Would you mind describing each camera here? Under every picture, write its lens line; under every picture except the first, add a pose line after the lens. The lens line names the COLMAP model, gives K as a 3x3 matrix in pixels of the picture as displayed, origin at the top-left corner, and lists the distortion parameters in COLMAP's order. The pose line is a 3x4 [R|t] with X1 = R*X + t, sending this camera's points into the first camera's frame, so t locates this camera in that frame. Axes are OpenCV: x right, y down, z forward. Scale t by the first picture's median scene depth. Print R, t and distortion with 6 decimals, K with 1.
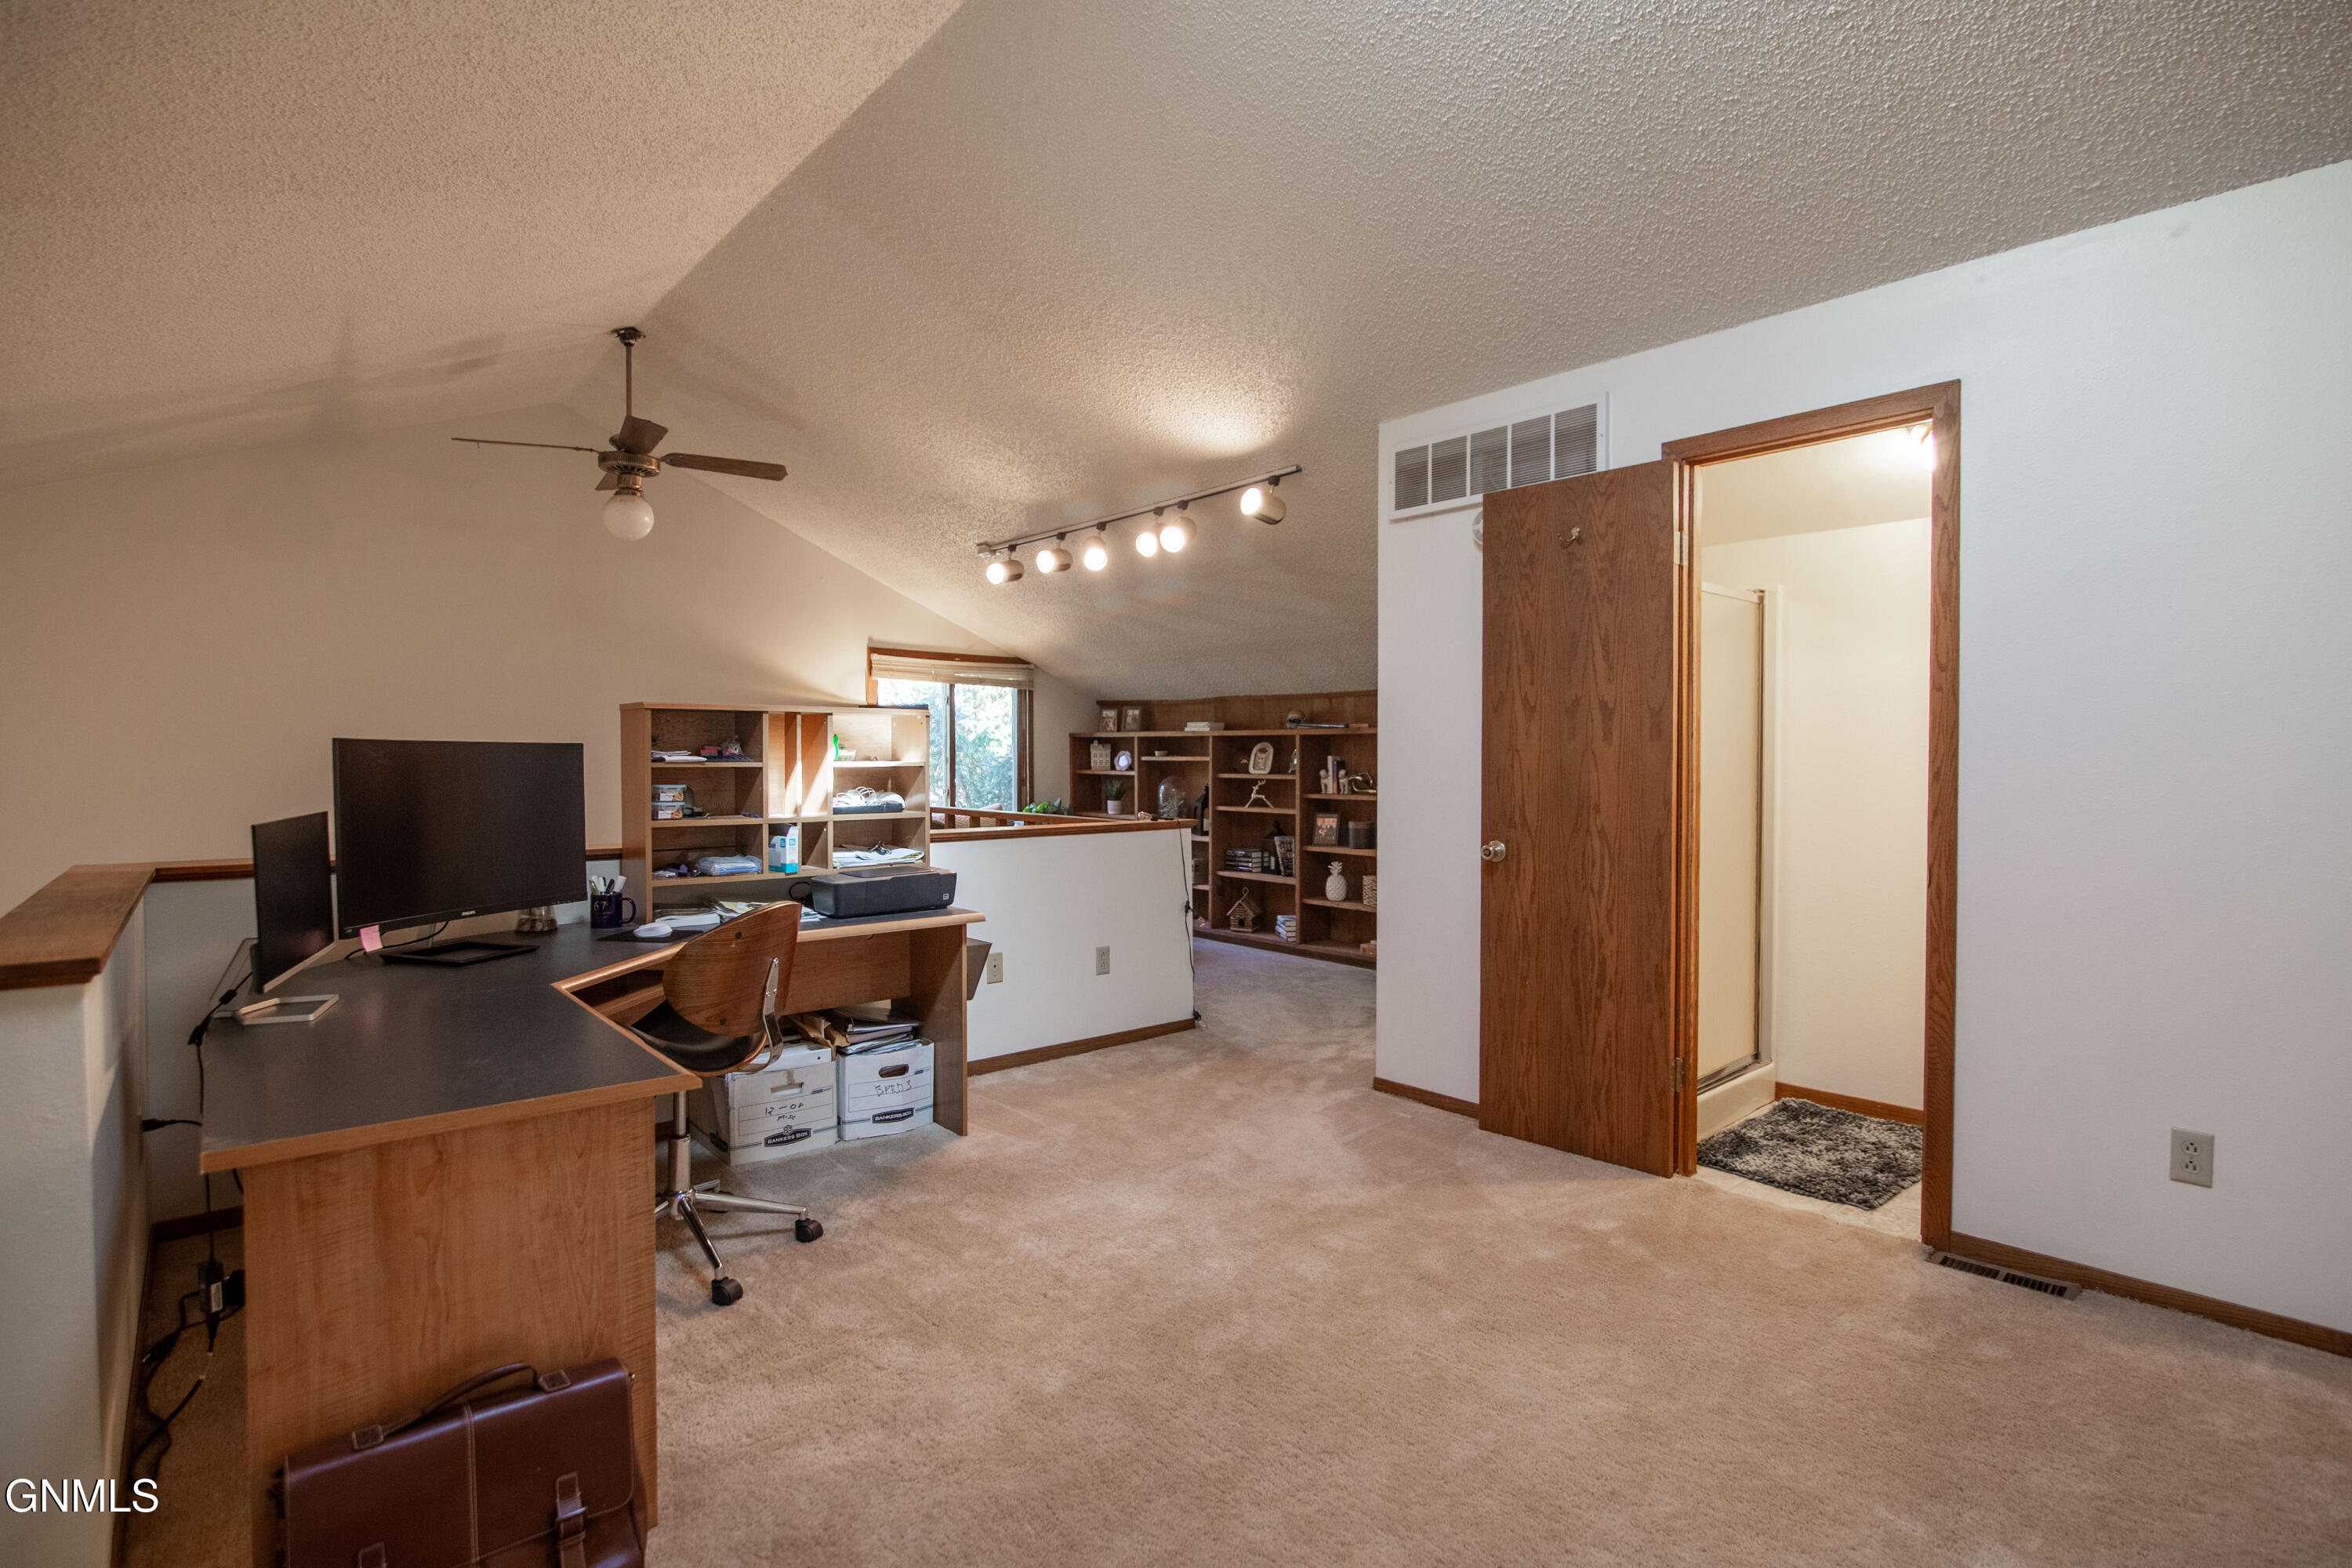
lens RADIAL K [[1128.4, 0, 1189.1], [0, 1128.4, 783.5], [0, 0, 1]] dist [-0.003676, -0.012151]
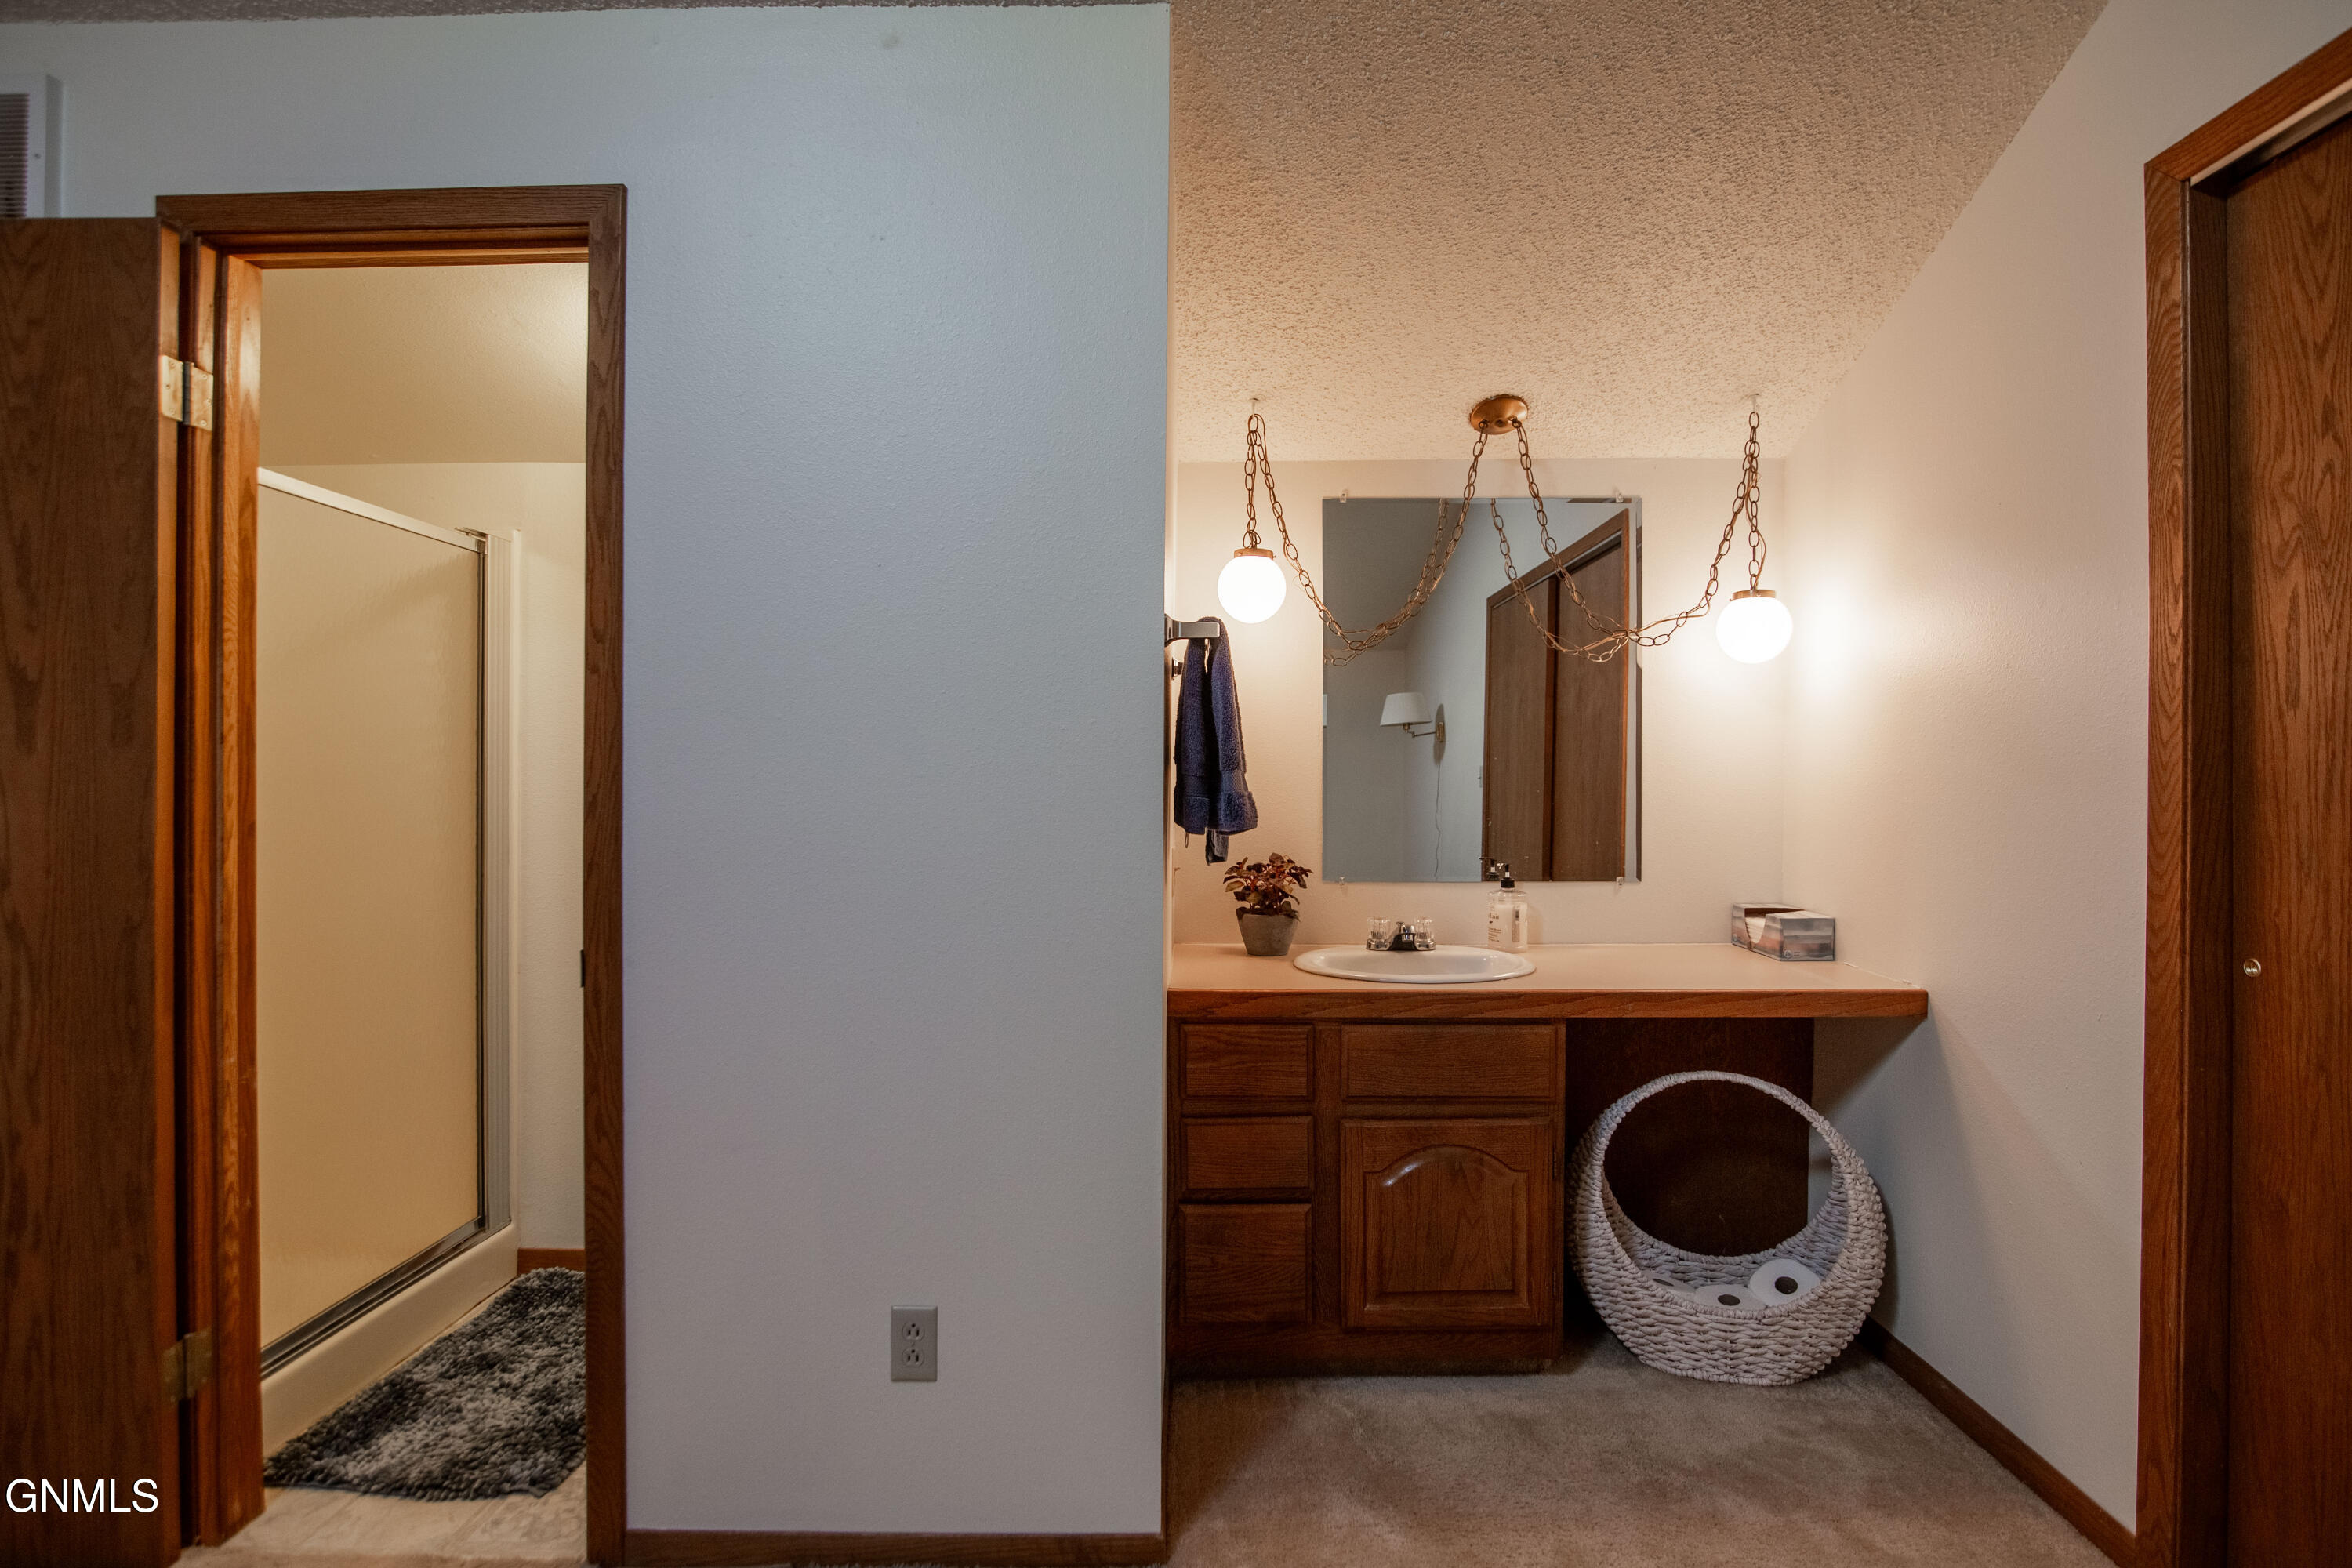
lens RADIAL K [[1128.4, 0, 1189.1], [0, 1128.4, 783.5], [0, 0, 1]] dist [-0.003676, -0.012151]
pose [[0.676479, 0.002124, 0.736459, 0.365705], [0.013829, 0.999783, -0.015586, -0.005338], [-0.736332, 0.020729, 0.676303, 0.282289]]
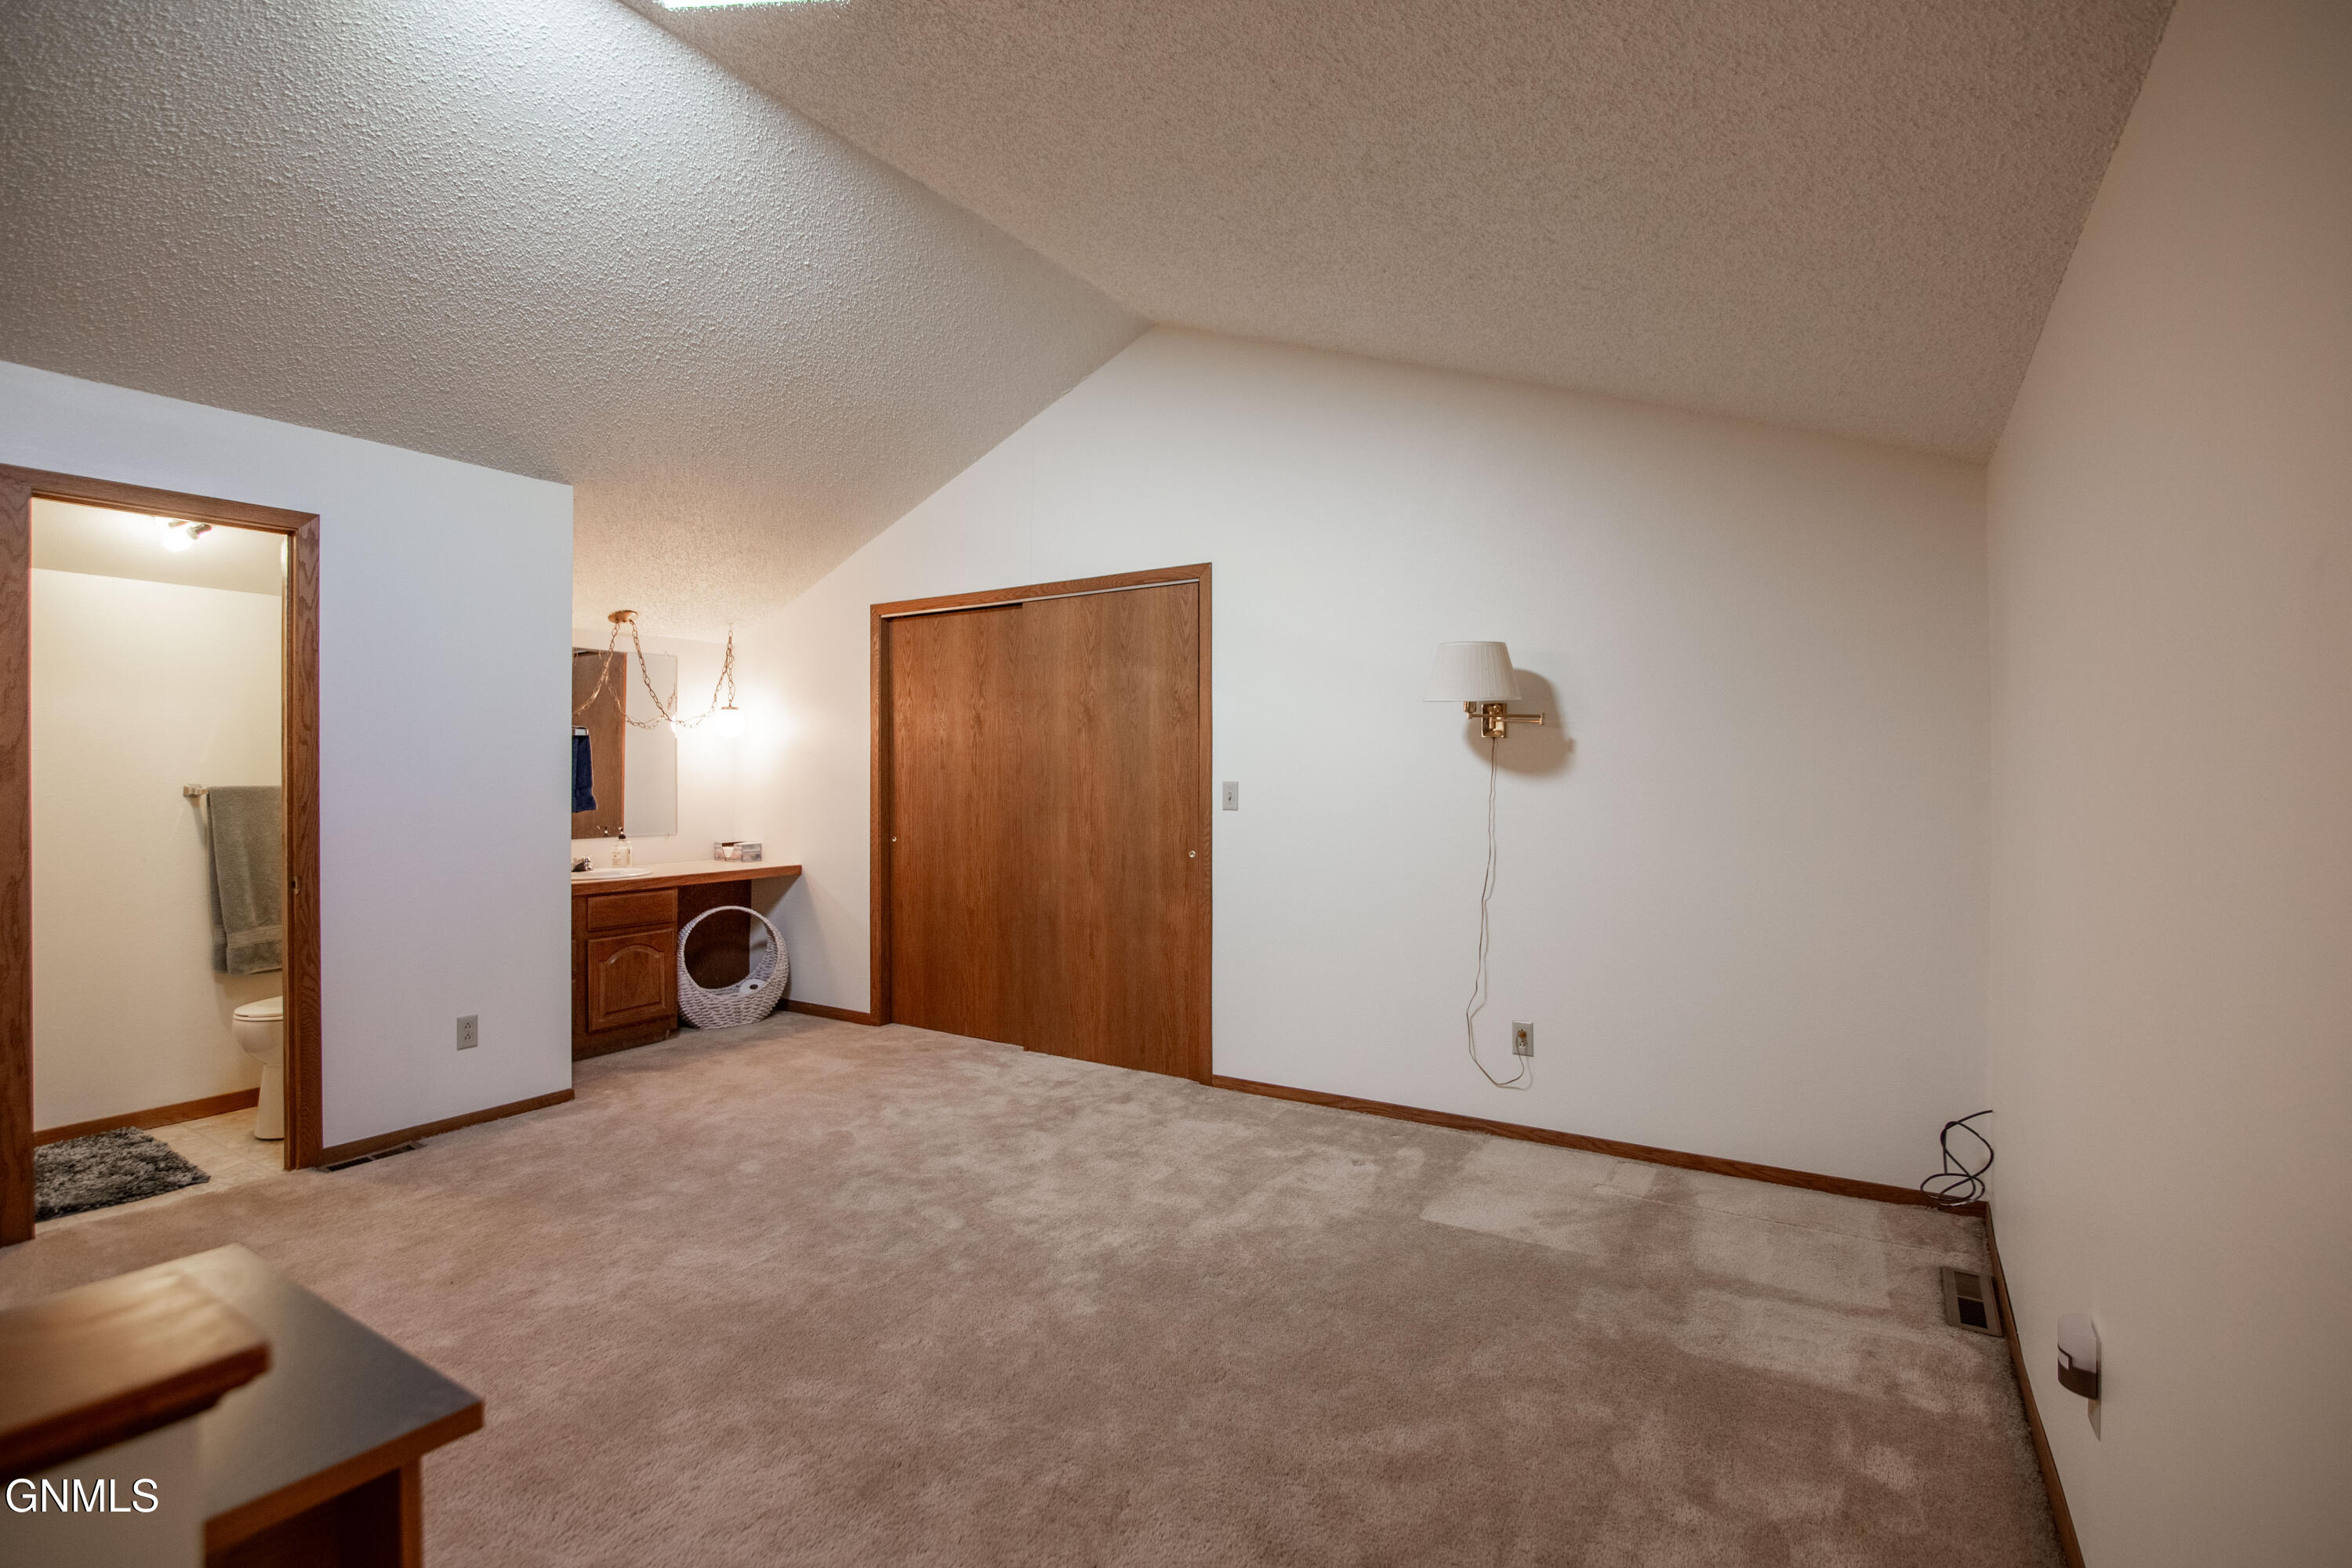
lens RADIAL K [[1081.3, 0, 1165.5], [0, 1081.3, 785.3], [0, 0, 1]] dist [0.000207, -0.007863]
pose [[-0.261718, -0.008813, 0.965104, -0.693008], [0.020943, 0.999671, 0.014808, -0.027056], [-0.964917, 0.024088, -0.261448, 0.300734]]
